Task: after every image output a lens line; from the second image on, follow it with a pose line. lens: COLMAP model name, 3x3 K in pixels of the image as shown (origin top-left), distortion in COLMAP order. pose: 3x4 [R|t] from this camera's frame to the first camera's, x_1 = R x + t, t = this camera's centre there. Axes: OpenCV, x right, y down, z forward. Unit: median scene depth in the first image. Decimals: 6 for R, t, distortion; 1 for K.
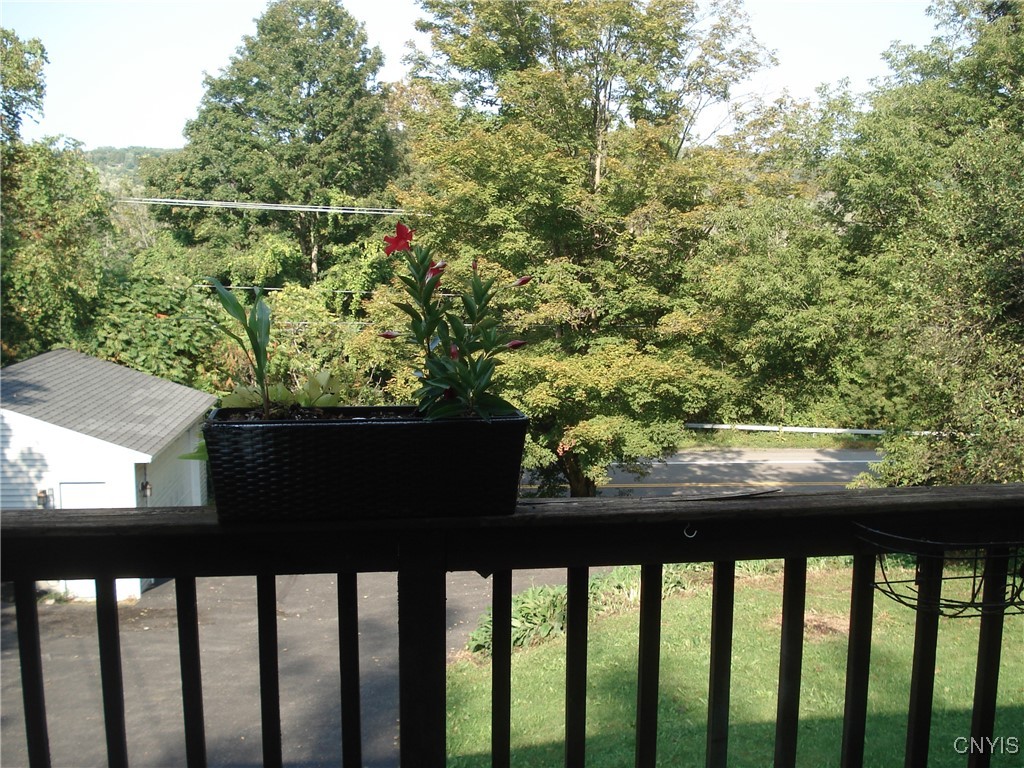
lens RADIAL K [[1166.7, 0, 512.0], [0, 1166.7, 384.0], [0, 0, 1]] dist [-0.074408, -0.038443]
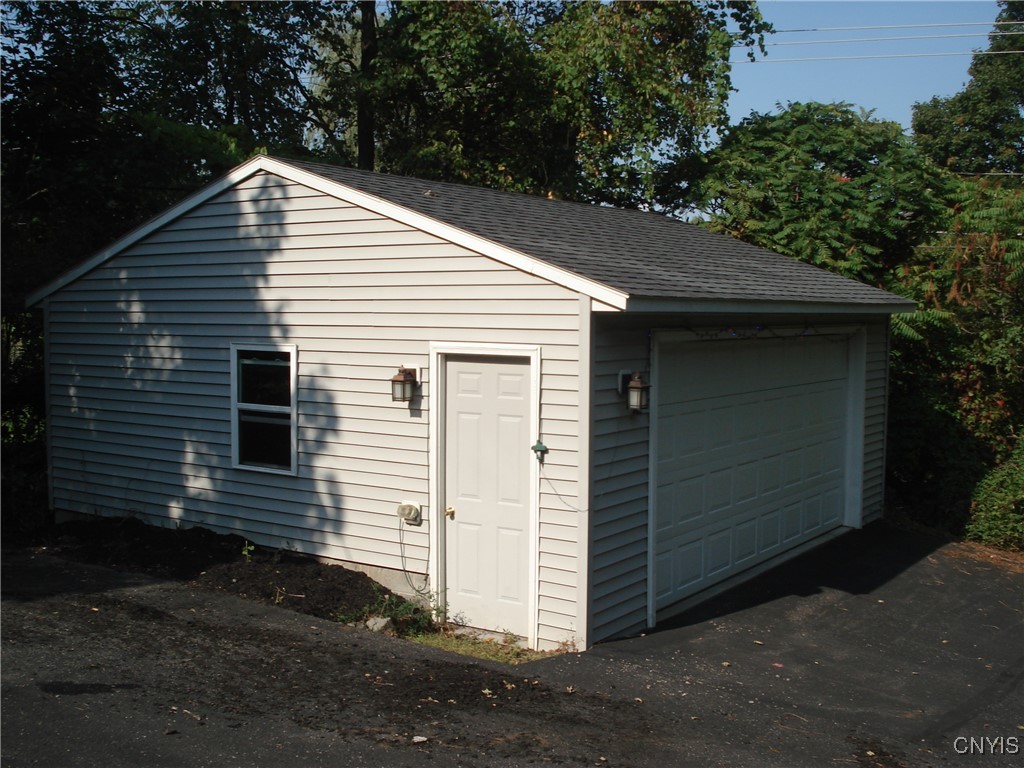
lens RADIAL K [[1166.7, 0, 512.0], [0, 1166.7, 384.0], [0, 0, 1]] dist [-0.074408, -0.038443]
pose [[0.774857, 0.047869, -0.630321, -0.066425], [-0.089441, 0.995399, -0.034356, 0.078776], [0.625777, 0.082998, 0.775574, 0.483402]]
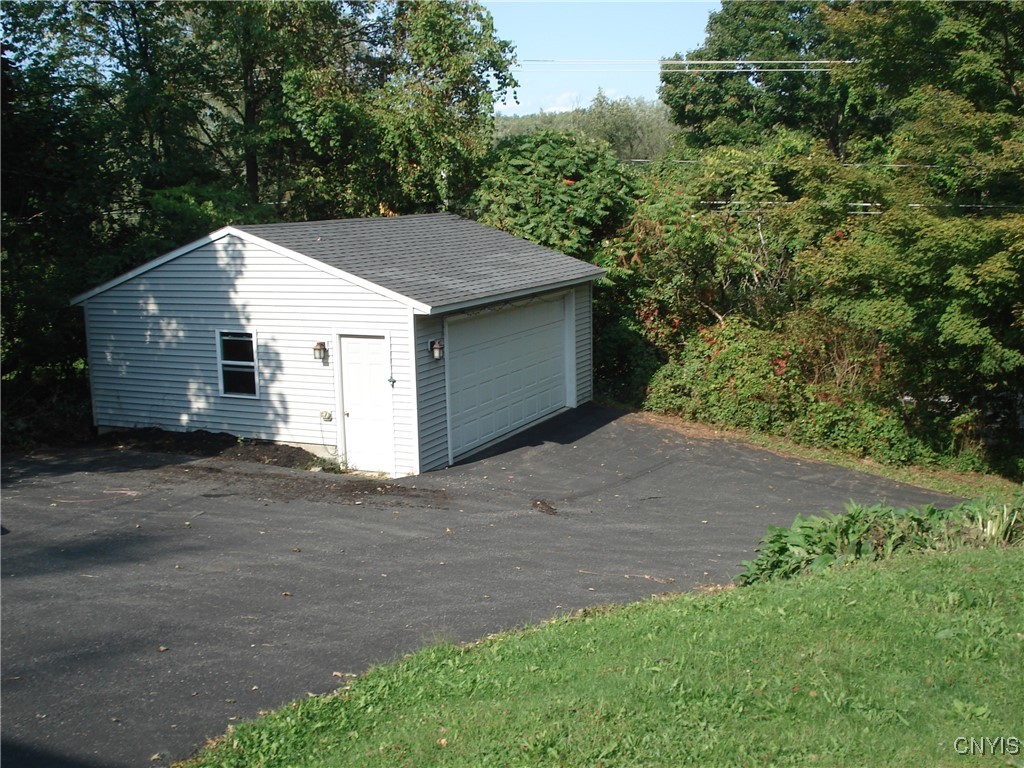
lens RADIAL K [[1166.7, 0, 512.0], [0, 1166.7, 384.0], [0, 0, 1]] dist [-0.074408, -0.038443]
pose [[0.866583, 0.063484, -0.494978, 0.111793], [-0.042459, 0.997658, 0.053622, 0.050447], [0.497223, -0.025452, 0.867249, 0.217921]]
